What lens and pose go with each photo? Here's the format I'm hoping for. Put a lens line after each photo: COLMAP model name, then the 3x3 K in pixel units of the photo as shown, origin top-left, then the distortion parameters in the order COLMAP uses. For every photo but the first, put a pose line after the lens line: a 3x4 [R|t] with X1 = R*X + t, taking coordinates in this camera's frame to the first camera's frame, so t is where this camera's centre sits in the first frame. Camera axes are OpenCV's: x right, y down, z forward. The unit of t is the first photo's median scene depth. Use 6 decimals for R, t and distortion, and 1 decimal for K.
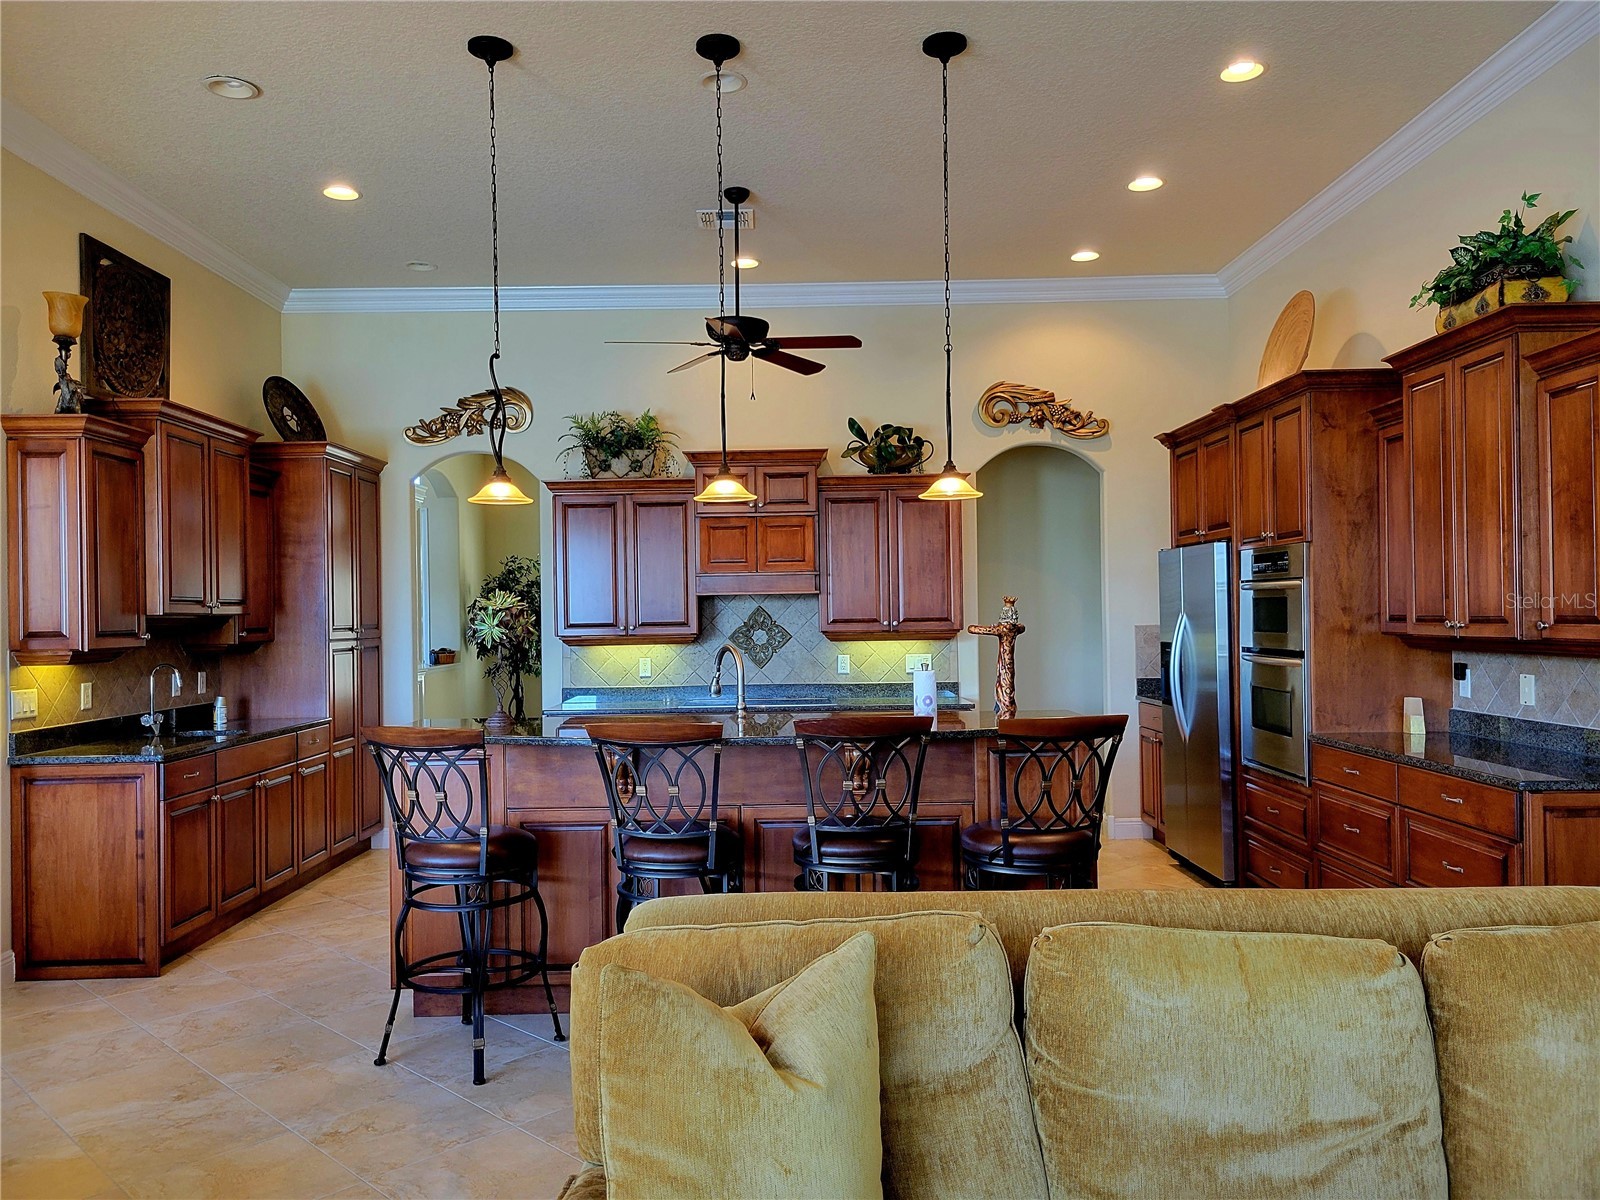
lens RADIAL K [[1199.4, 0, 785.5], [0, 1199.4, 602.5], [0, 0, 1]] dist [0.046468, -0.028524]
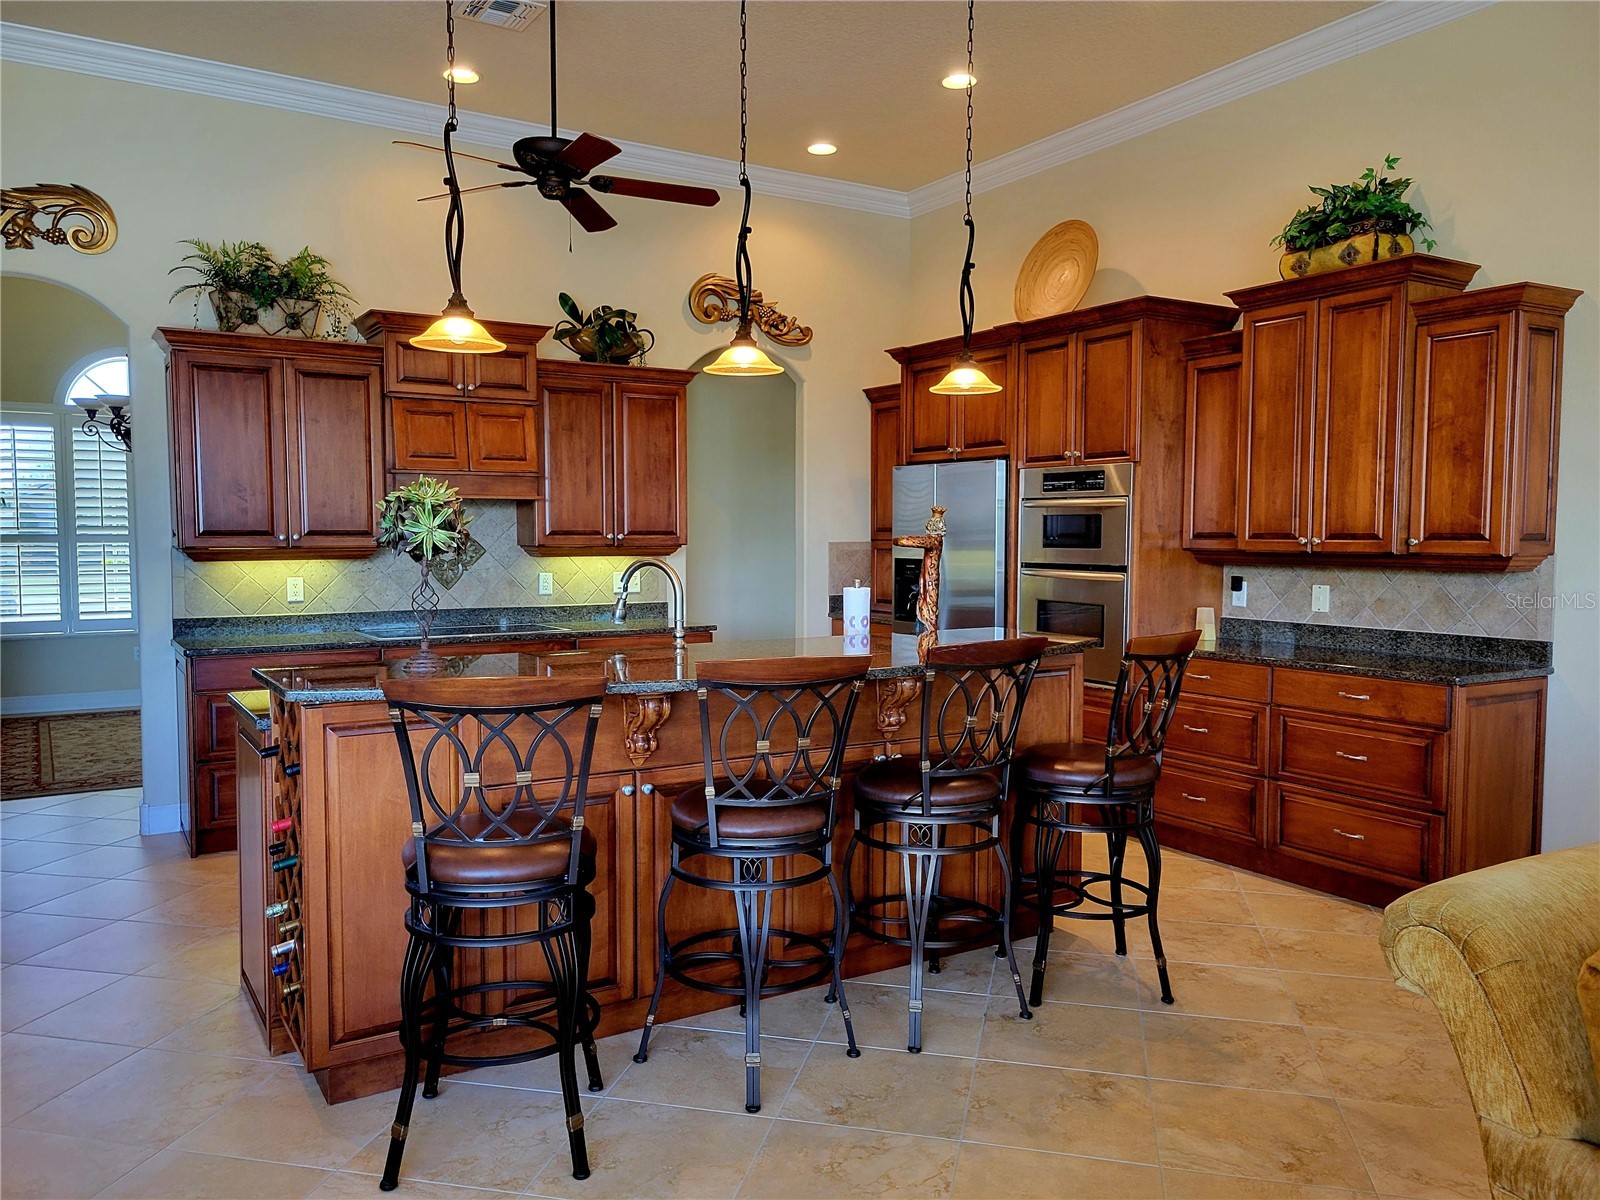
lens RADIAL K [[1199.4, 0, 800.0], [0, 1199.4, 601.8], [0, 0, 1]] dist [0.046468, -0.028524]
pose [[0.847854, -0.015030, 0.530016, -0.310118], [-0.019384, 0.998051, 0.059310, 0.012274], [-0.529875, -0.060560, 0.845911, 0.217438]]
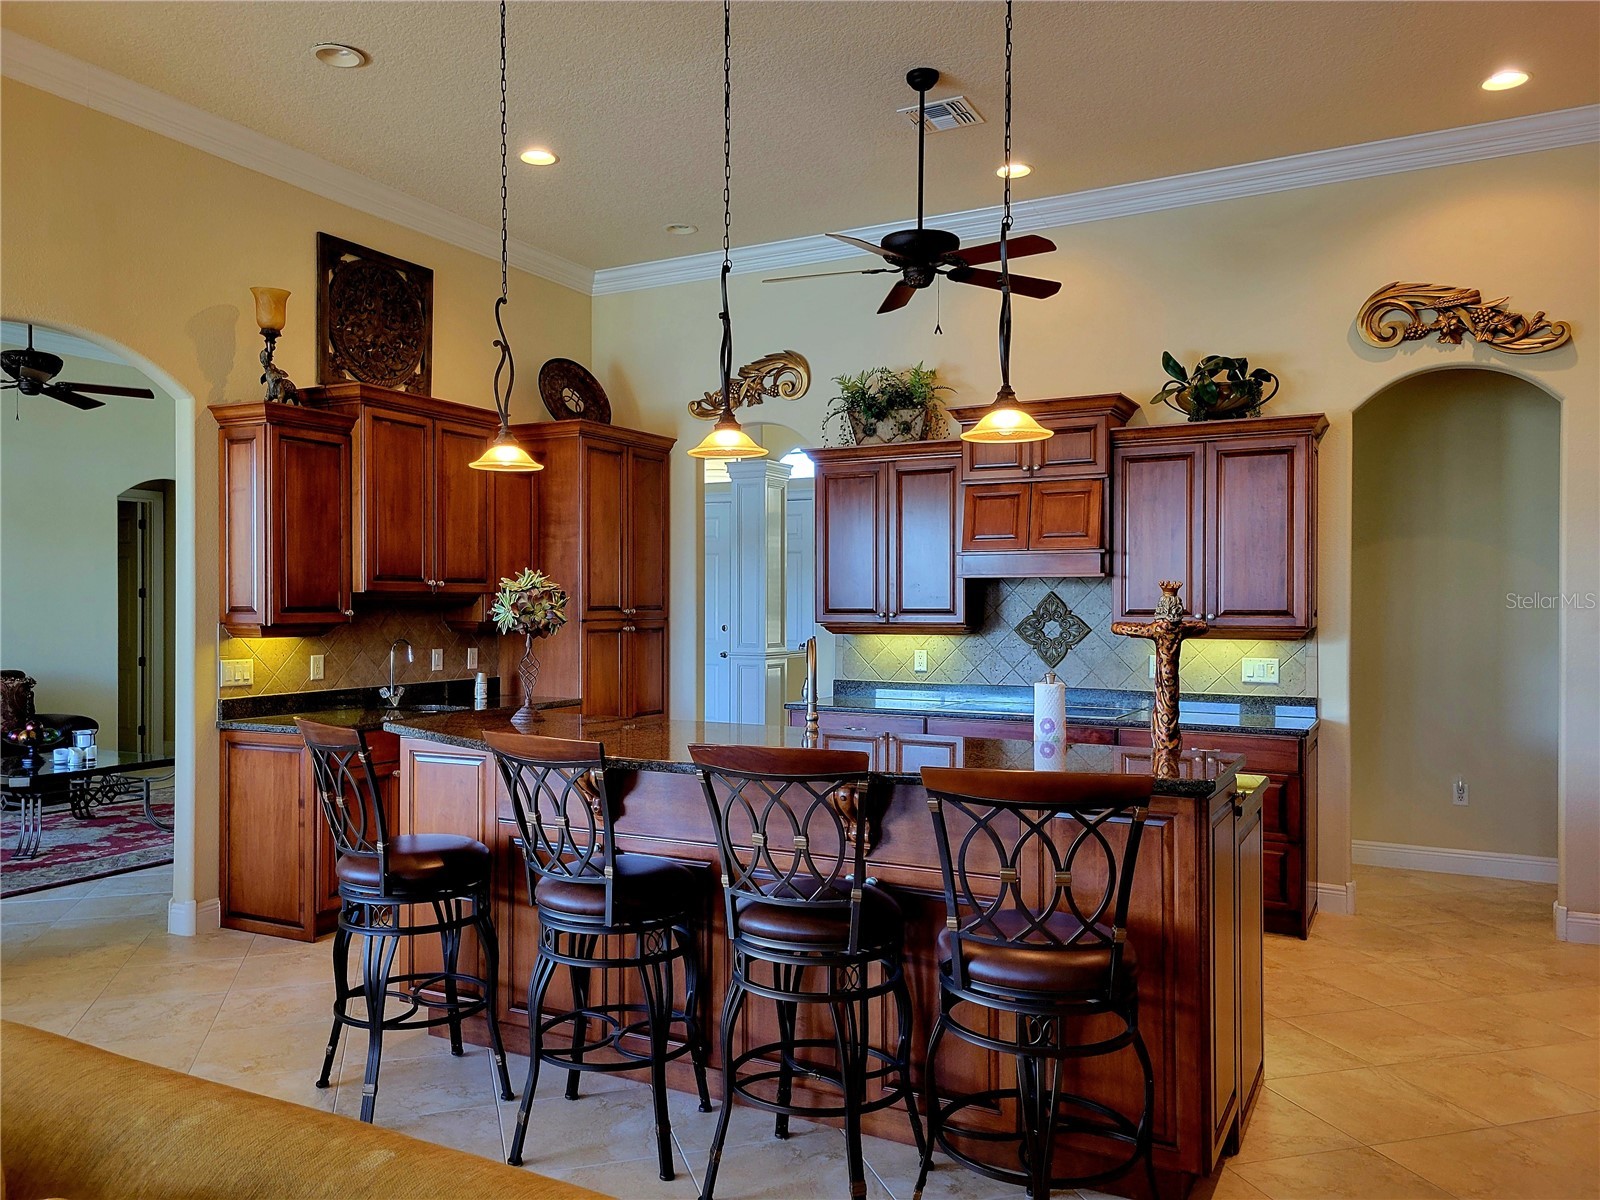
lens RADIAL K [[1199.4, 0, 774.0], [0, 1199.4, 603.2], [0, 0, 1]] dist [0.046468, -0.028524]
pose [[0.879253, 0.017354, -0.476040, 0.249136], [-0.010438, 0.999798, 0.017170, -0.001678], [0.476241, -0.010128, 0.879256, 0.228142]]
